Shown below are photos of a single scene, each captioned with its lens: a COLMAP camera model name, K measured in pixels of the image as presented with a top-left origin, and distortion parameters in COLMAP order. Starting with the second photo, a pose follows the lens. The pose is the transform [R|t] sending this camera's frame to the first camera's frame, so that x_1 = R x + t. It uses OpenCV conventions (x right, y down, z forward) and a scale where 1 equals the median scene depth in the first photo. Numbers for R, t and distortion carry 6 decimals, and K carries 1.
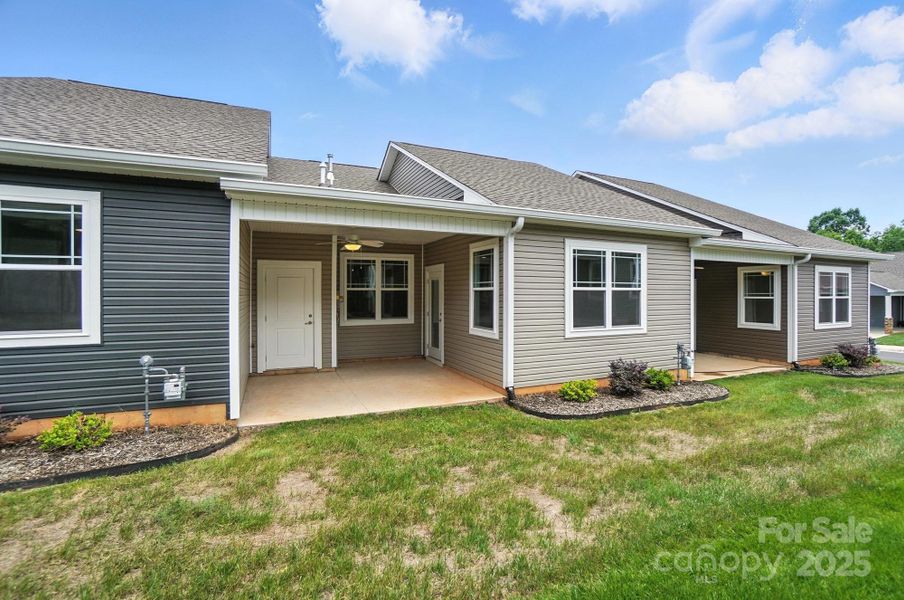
lens RADIAL K [[414.7, 0, 452.0], [0, 414.7, 286.1], [0, 0, 1]] dist [-0.063307, 0.023713]
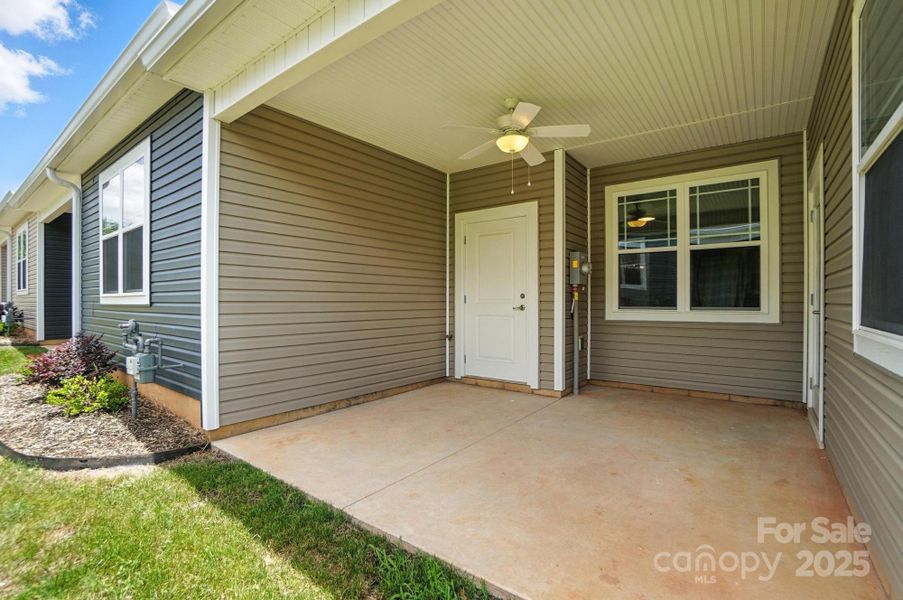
lens RADIAL K [[415.3, 0, 448.2], [0, 415.3, 298.3], [0, 0, 1]] dist [-0.056603, 0.024226]
pose [[0.483382, -0.004741, -0.875396, 0.145960], [0.007964, 0.999968, -0.001017, 0.087982], [0.875373, -0.006480, 0.483405, 0.722829]]
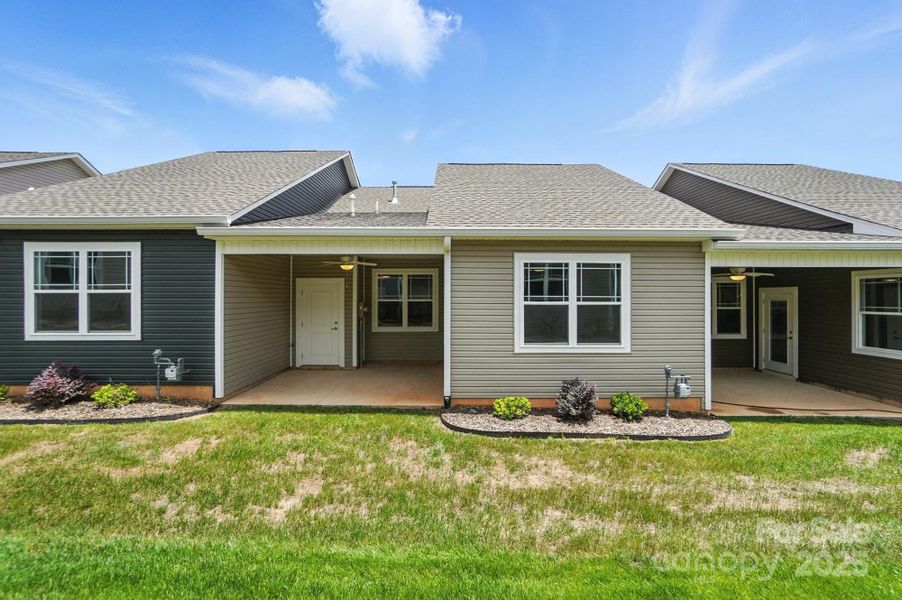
lens RADIAL K [[408.8, 0, 447.4], [0, 408.8, 287.7], [0, 0, 1]] dist [-0.030856, 0.016477]
pose [[0.912303, -0.008469, -0.409428, 0.526936], [0.006463, 0.999959, -0.006284, -0.025941], [0.409465, 0.003087, 0.912321, 0.039778]]
